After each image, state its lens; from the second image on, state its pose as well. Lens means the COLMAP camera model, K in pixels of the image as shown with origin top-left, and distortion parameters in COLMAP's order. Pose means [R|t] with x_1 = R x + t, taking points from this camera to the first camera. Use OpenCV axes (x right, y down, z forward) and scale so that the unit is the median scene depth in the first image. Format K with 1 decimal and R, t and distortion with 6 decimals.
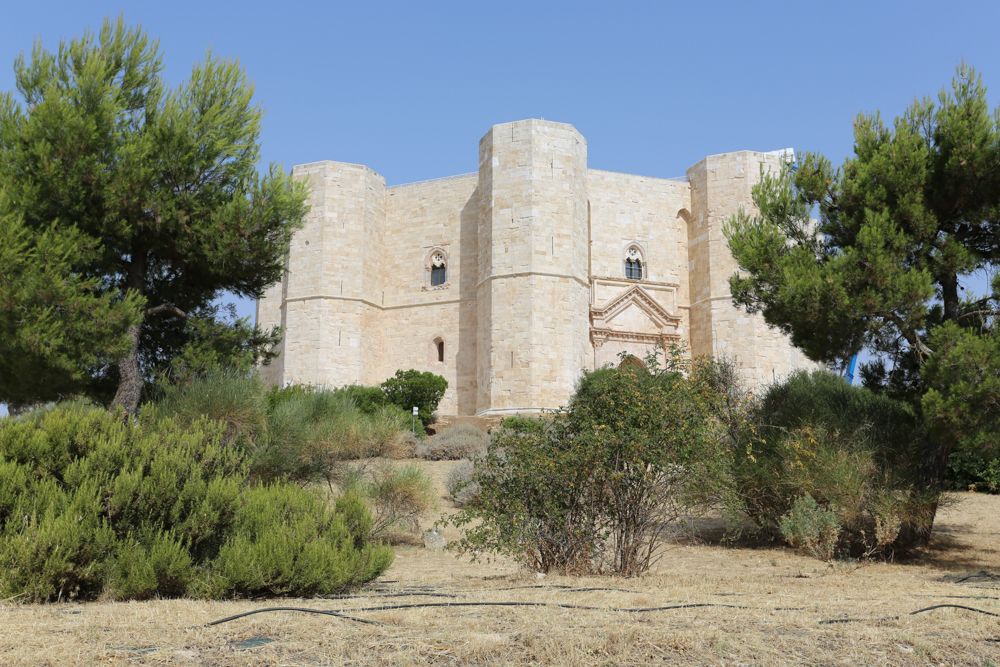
lens RADIAL K [[1079.8, 0, 500.0], [0, 1079.8, 333.5], [0, 0, 1]] dist [0.025735, 0.017770]
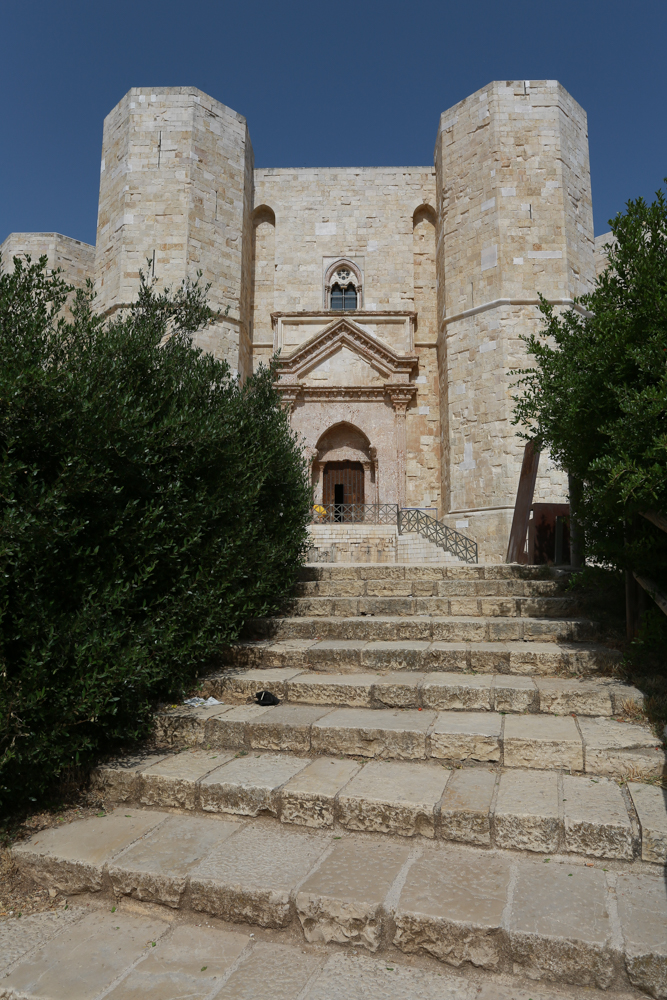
lens RADIAL K [[669.4, 0, 333.5], [0, 669.4, 500.0], [0, 0, 1]] dist [-0.061089, 0.059714]
pose [[0.931660, -0.053143, -0.359424, 0.265743], [0.077329, 0.995583, 0.053241, 0.047139], [0.355007, -0.077396, 0.931655, 0.587576]]
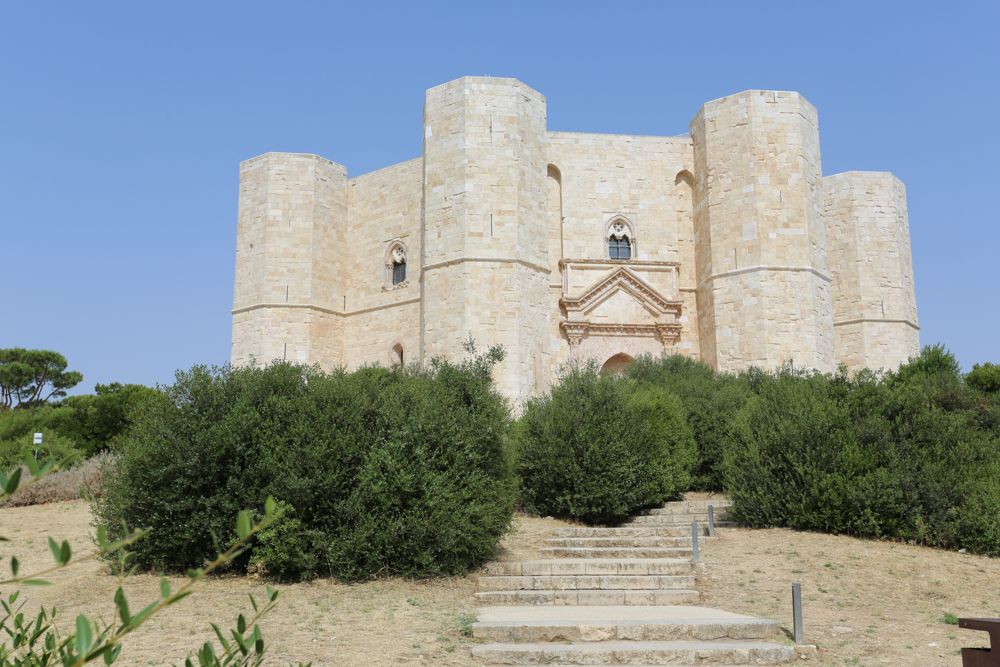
lens RADIAL K [[1079.8, 0, 500.0], [0, 1079.8, 333.5], [0, 0, 1]] dist [0.025735, 0.017770]
pose [[0.976778, -0.059692, -0.205771, 0.200534], [0.057017, 0.998194, -0.018911, 0.016188], [0.206528, 0.006739, 0.978417, 0.174689]]
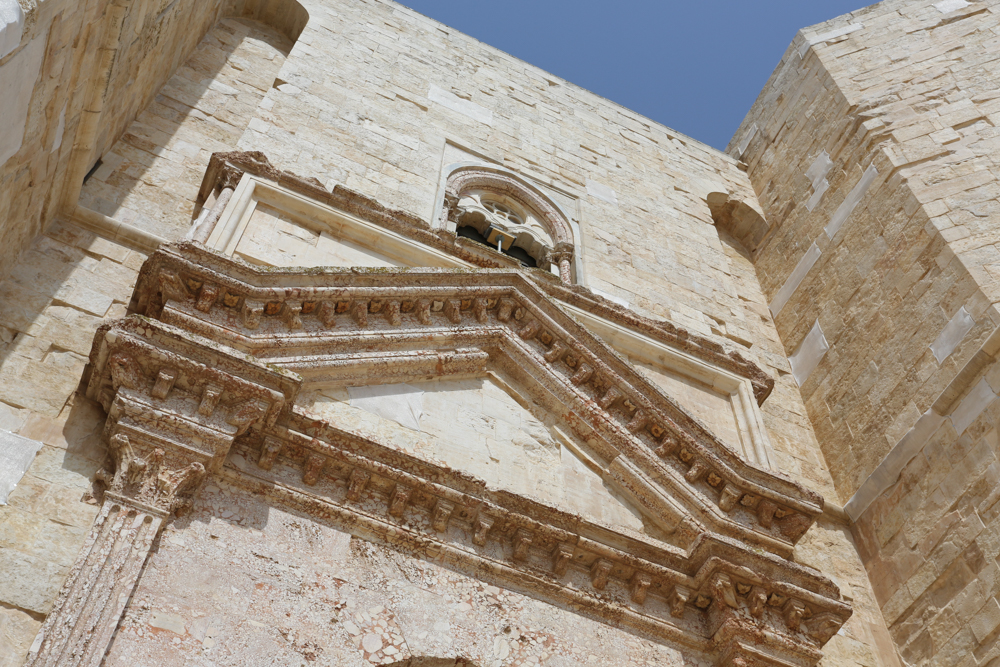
lens RADIAL K [[1079.8, 0, 500.0], [0, 1079.8, 333.5], [0, 0, 1]] dist [0.025735, 0.017770]
pose [[0.996407, 0.078327, 0.032224, 0.118821], [-0.031573, 0.696547, -0.716816, 0.076107], [-0.078591, 0.713223, 0.696517, 0.887520]]
